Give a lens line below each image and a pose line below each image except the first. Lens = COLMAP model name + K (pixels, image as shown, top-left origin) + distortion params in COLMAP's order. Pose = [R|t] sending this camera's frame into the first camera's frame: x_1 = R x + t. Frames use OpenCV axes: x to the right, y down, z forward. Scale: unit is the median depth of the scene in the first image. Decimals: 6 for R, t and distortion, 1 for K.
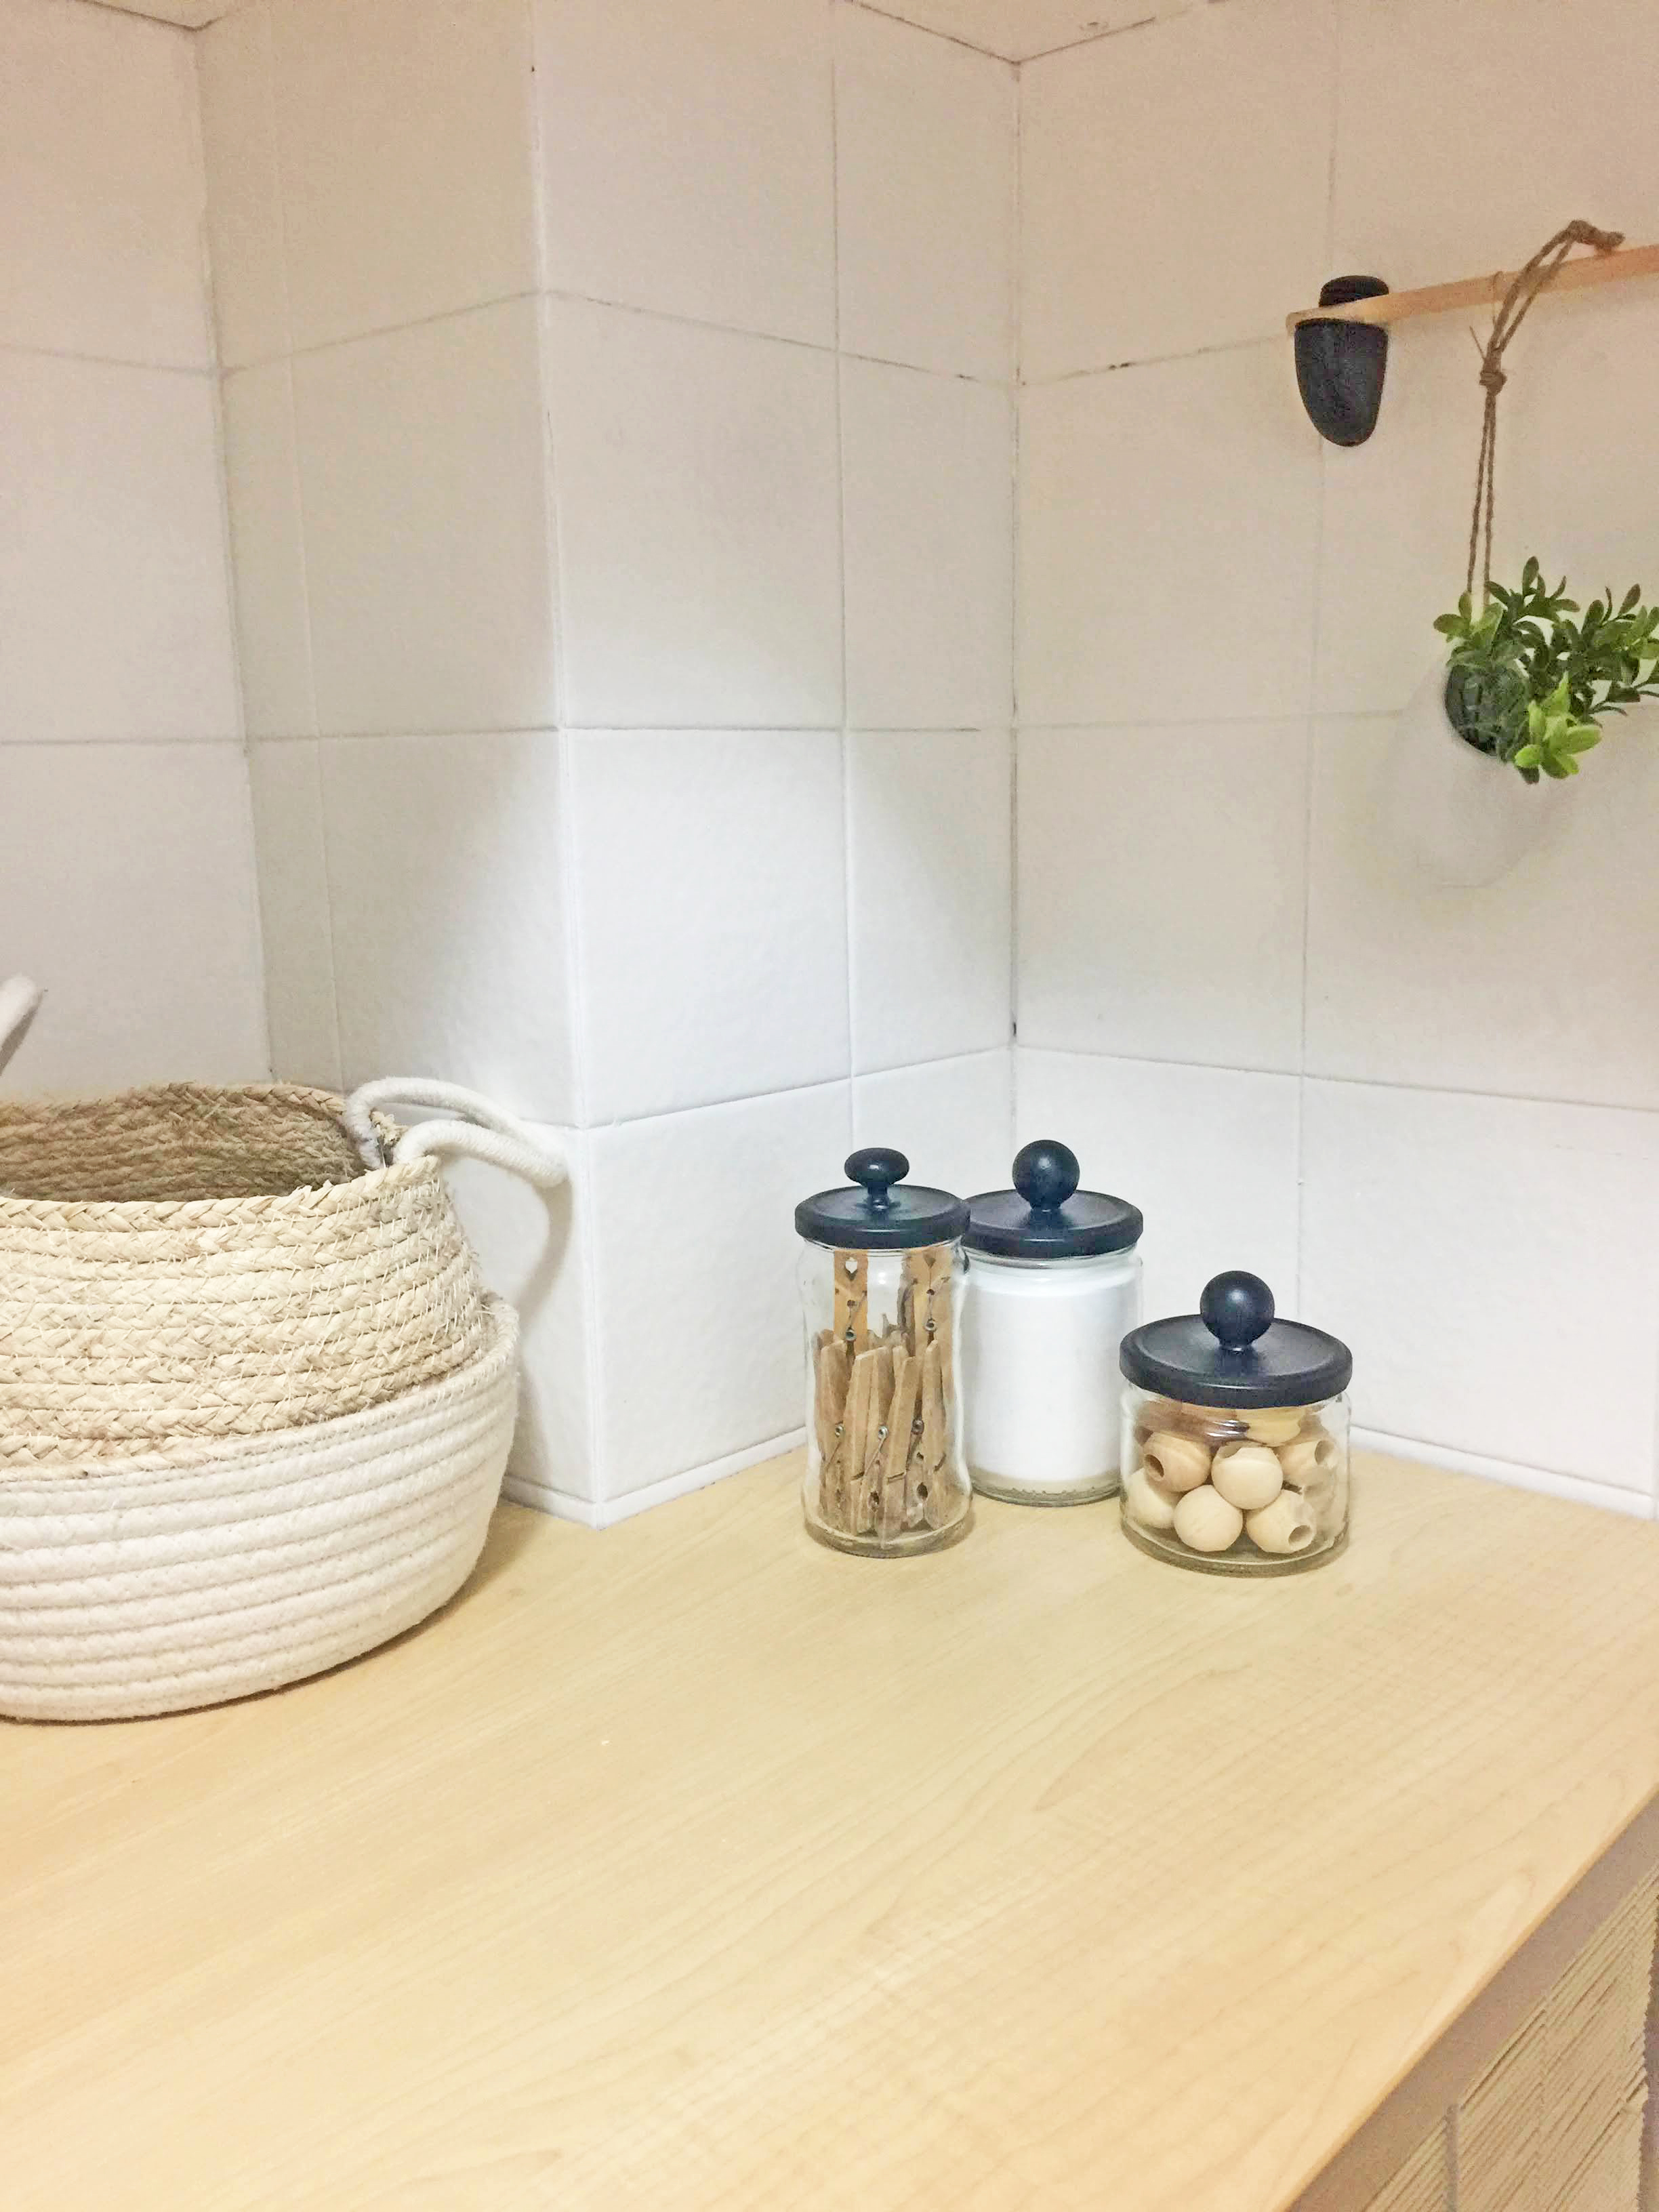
lens RADIAL K [[1901.4, 0, 829.5], [0, 1901.4, 1106.0], [0, 0, 1]] dist [0.046235, -0.074796]
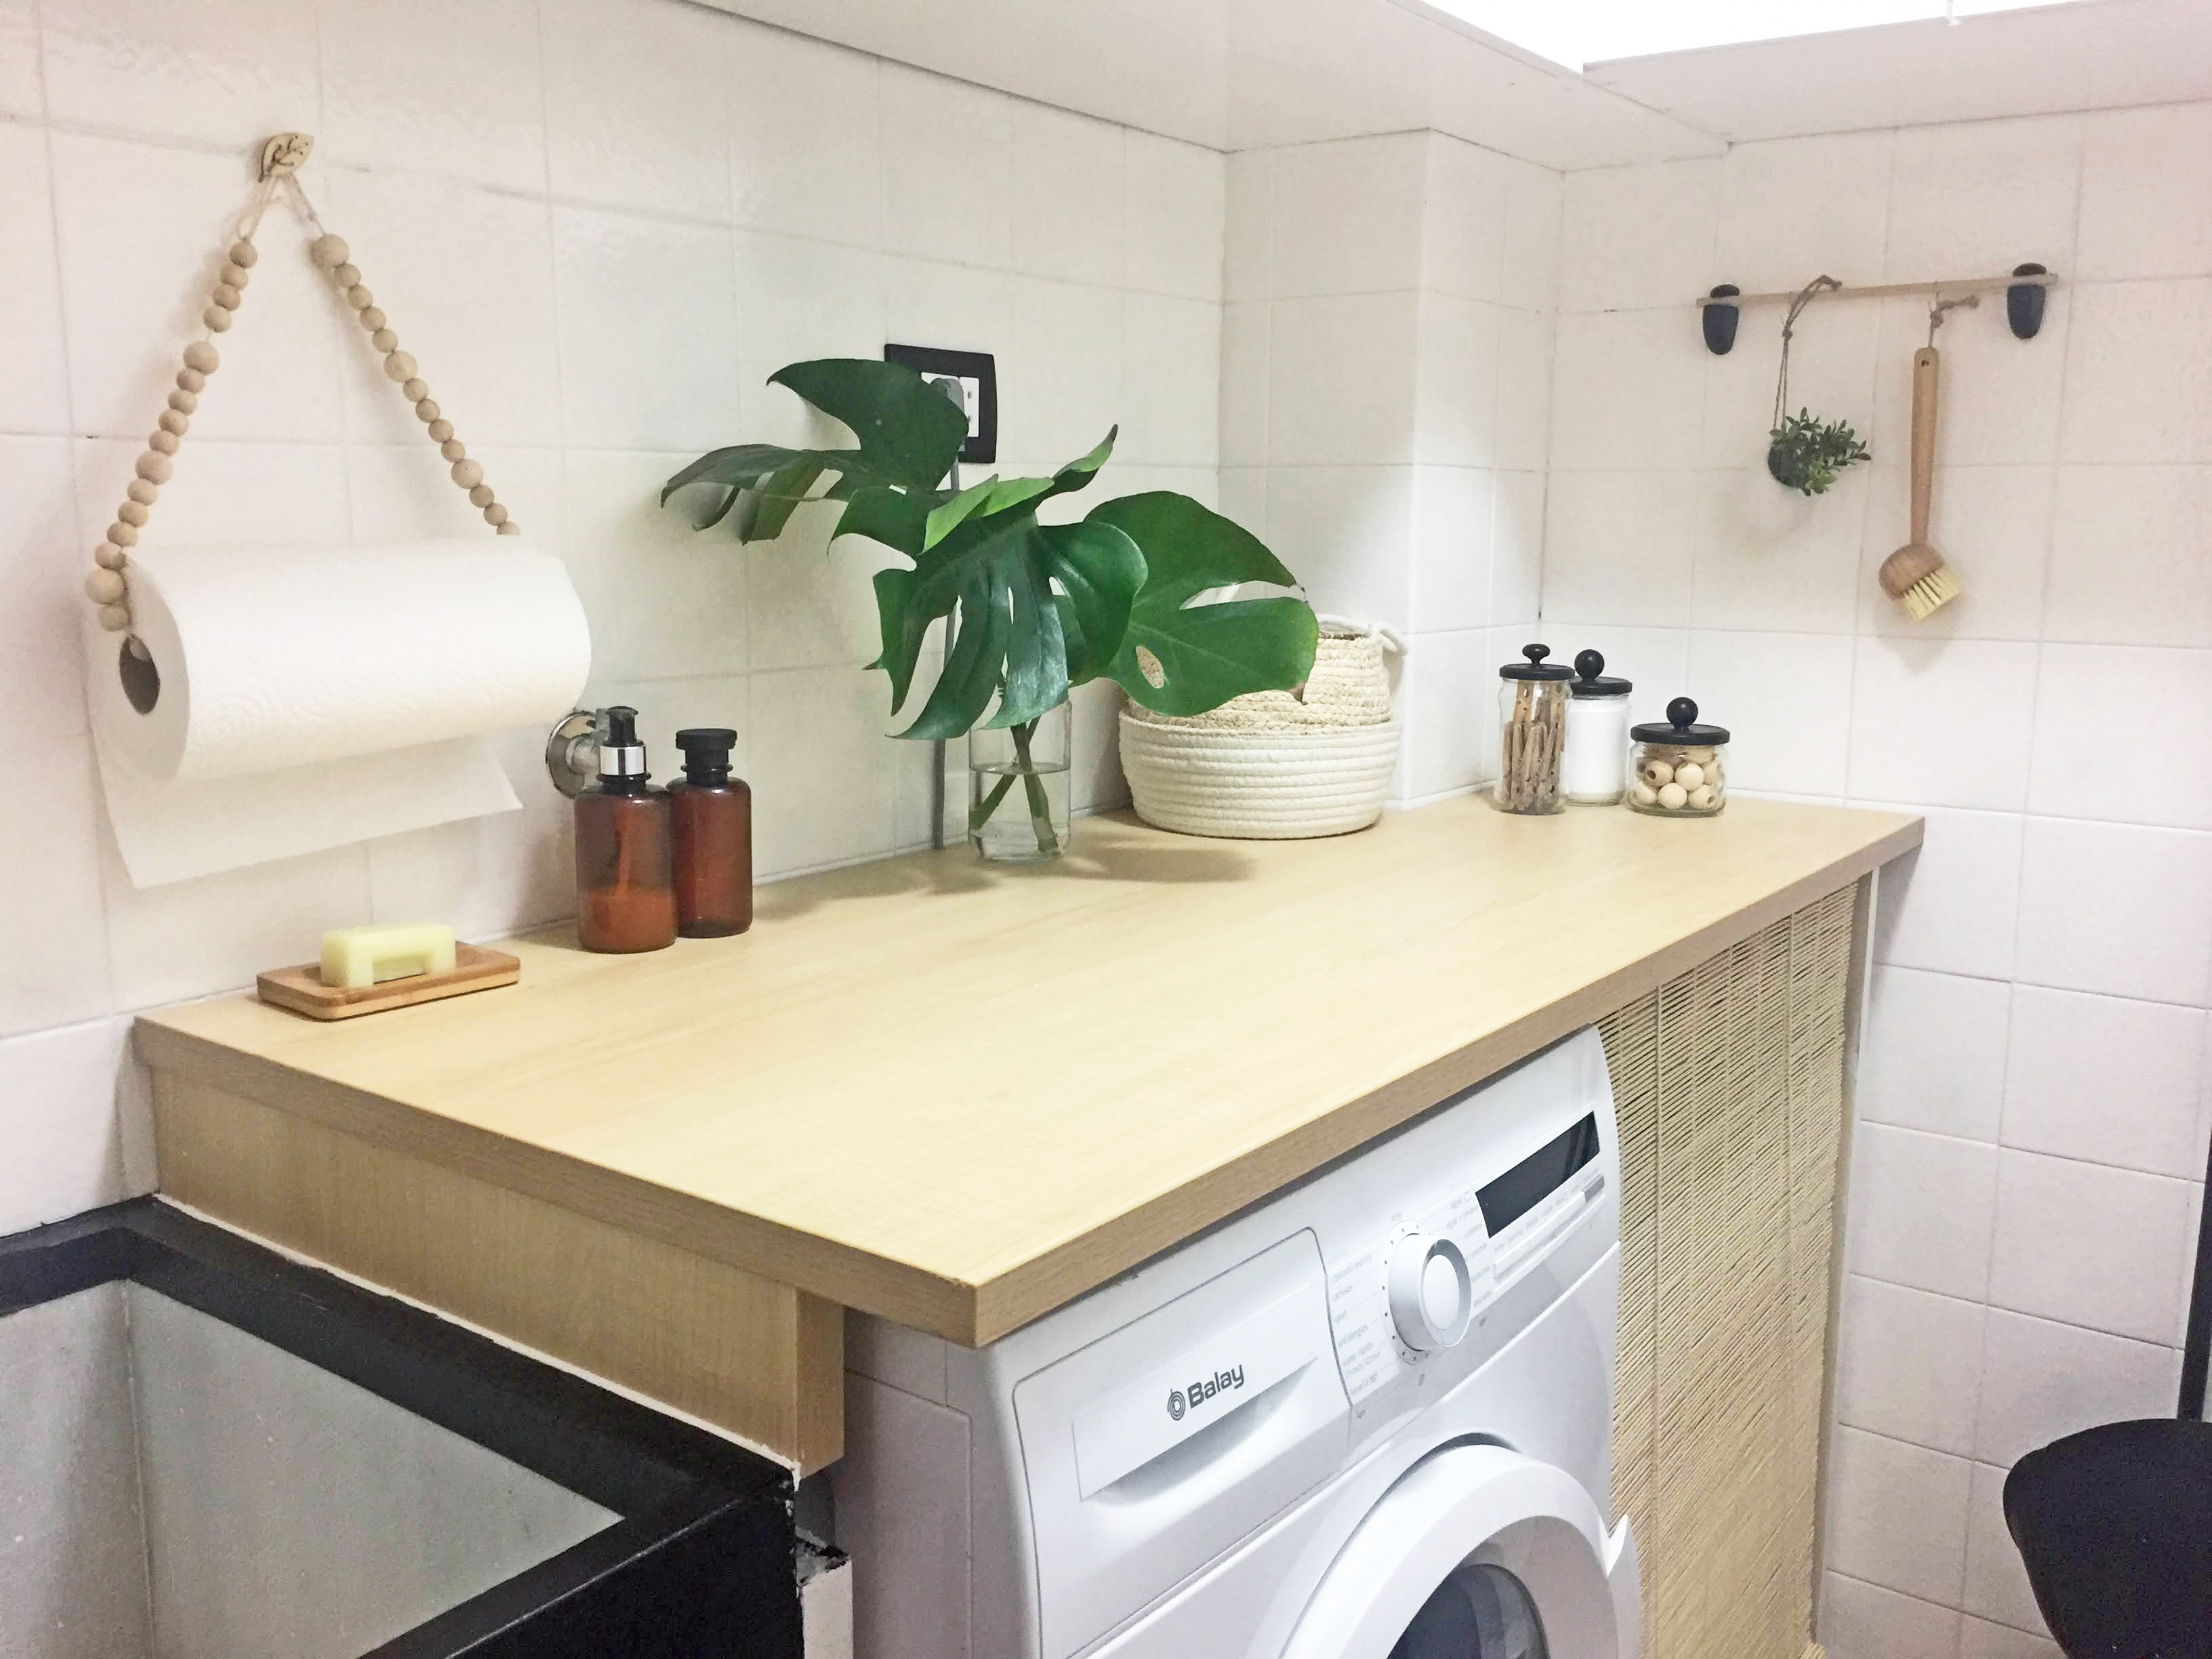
lens RADIAL K [[1896.8, 0, 1105.3], [0, 1896.8, 815.4], [0, 0, 1]] dist [0.042233, -0.001824]
pose [[0.994244, 0.011624, 0.106503, -0.781617], [-0.008998, 0.999644, -0.025105, 0.309577], [-0.106757, 0.024003, 0.993995, -1.338504]]
